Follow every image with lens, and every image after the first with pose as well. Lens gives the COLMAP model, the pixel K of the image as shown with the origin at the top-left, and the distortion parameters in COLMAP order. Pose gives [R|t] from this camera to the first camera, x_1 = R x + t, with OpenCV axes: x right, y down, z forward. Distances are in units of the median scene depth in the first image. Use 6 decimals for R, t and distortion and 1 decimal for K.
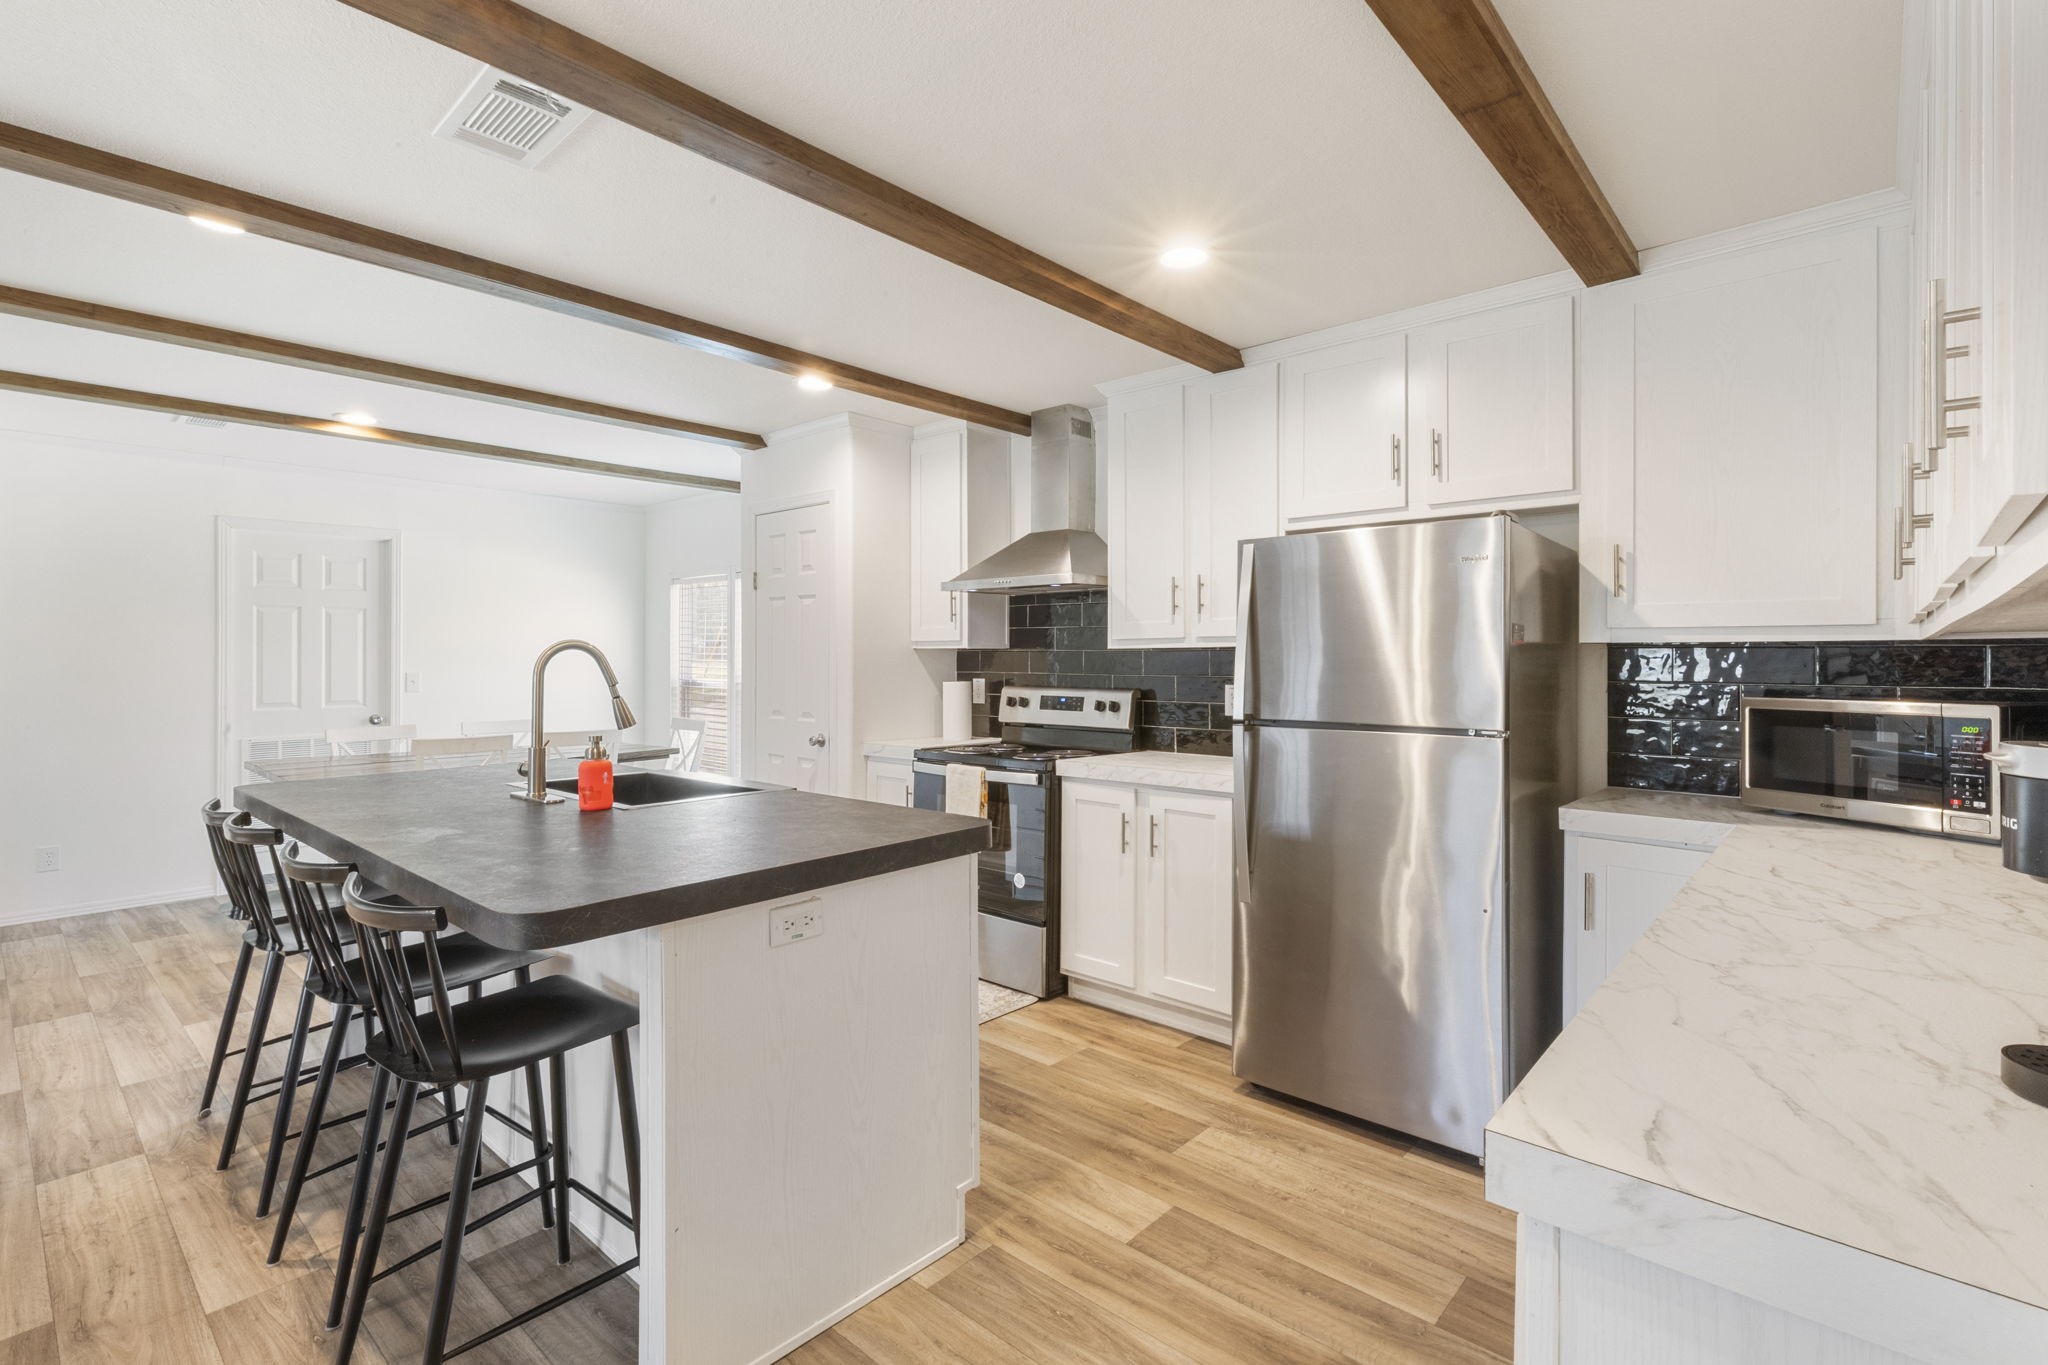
lens RADIAL K [[945.8, 0, 1023.2], [0, 945.8, 646.2], [0, 0, 1]] dist [-0.001453, -0.000162]
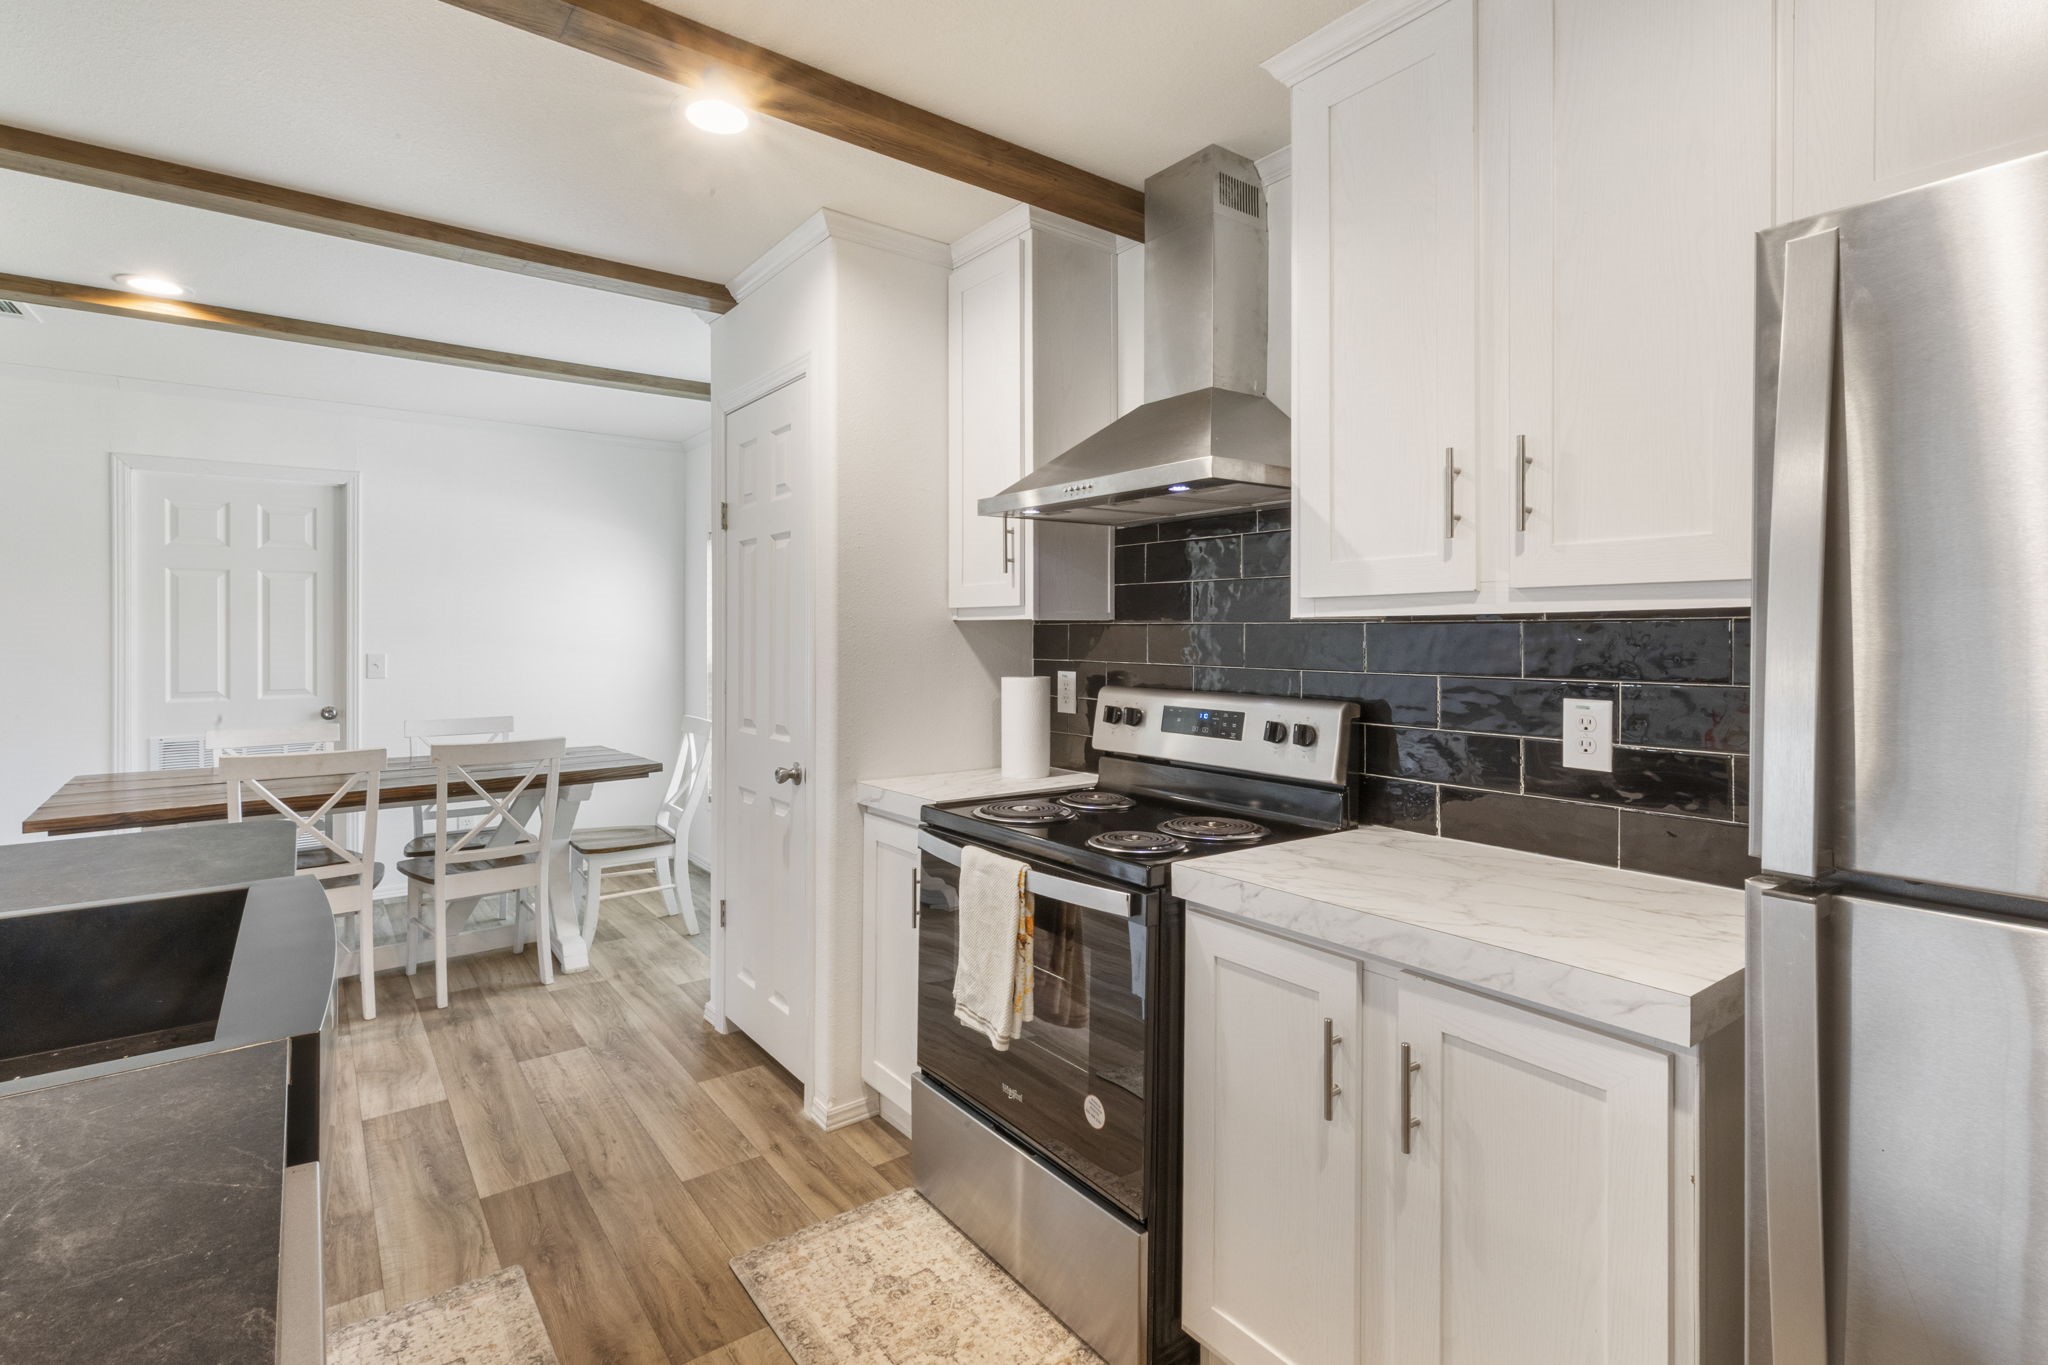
lens RADIAL K [[950.9, 0, 1018.8], [0, 950.9, 629.9], [0, 0, 1]] dist [0.000234, 0.000023]
pose [[0.981048, -0.000253, -0.193763, 0.043469], [0.001869, 0.999965, 0.008159, 0.003874], [0.193754, -0.008367, 0.981014, 0.458084]]
